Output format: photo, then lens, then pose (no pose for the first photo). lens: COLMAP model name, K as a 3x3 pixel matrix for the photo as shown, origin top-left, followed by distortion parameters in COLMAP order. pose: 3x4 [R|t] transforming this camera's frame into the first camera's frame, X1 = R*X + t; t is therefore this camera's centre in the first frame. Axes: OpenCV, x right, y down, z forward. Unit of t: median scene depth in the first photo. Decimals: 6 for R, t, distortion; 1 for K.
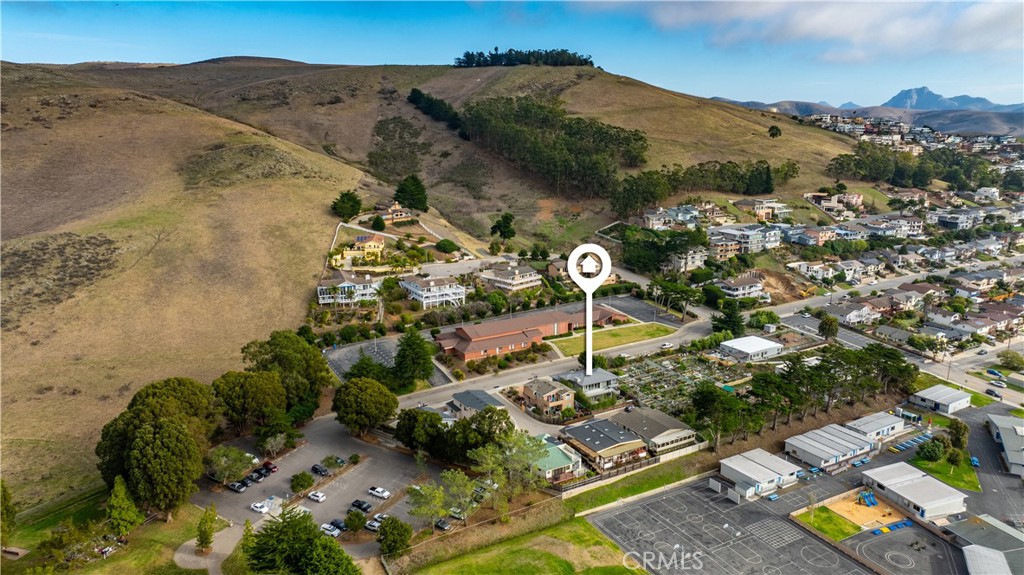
lens RADIAL K [[711.4, 0, 512.0], [0, 711.4, 287.5], [0, 0, 1]] dist [-0.016795, 0.007834]
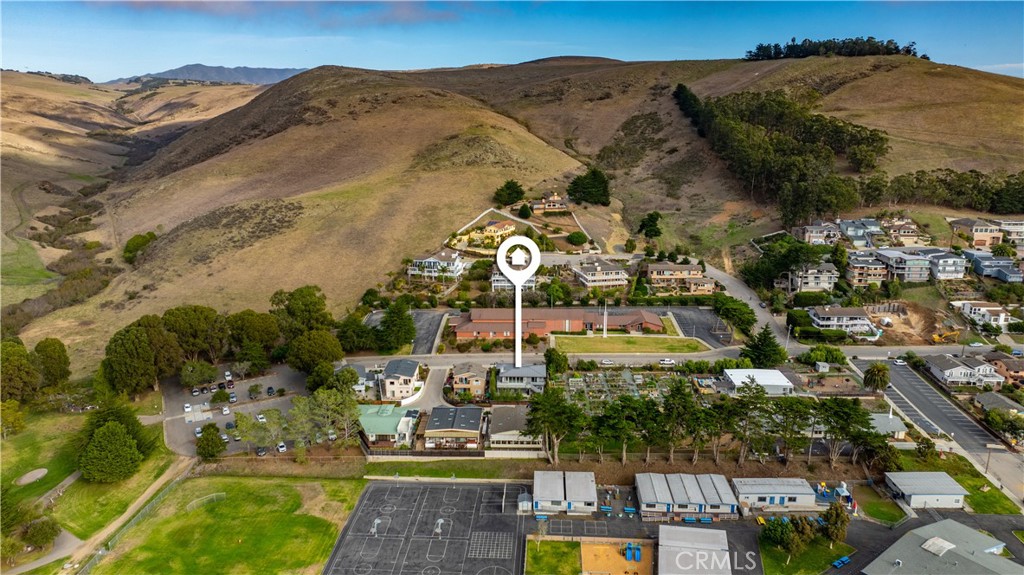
lens RADIAL K [[715.2, 0, 518.0], [0, 715.2, 288.2], [0, 0, 1]] dist [-0.023080, 0.001977]
pose [[0.850951, 0.128126, -0.509378, 0.410001], [-0.126665, 0.991228, 0.037725, -0.017413], [0.509743, 0.032418, 0.859715, 0.091638]]
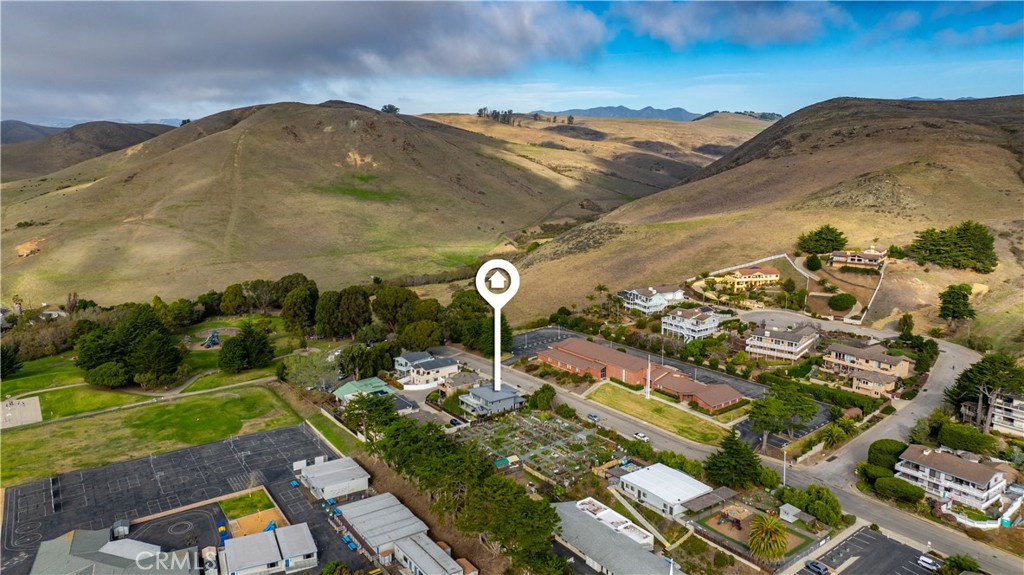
lens RADIAL K [[711.4, 0, 512.0], [0, 711.4, 287.5], [0, 0, 1]] dist [-0.016795, 0.007834]
pose [[0.095569, 0.195164, -0.976103, 0.741442], [-0.237349, 0.956776, 0.168061, -0.135375], [0.966712, 0.215616, 0.137760, 0.584060]]
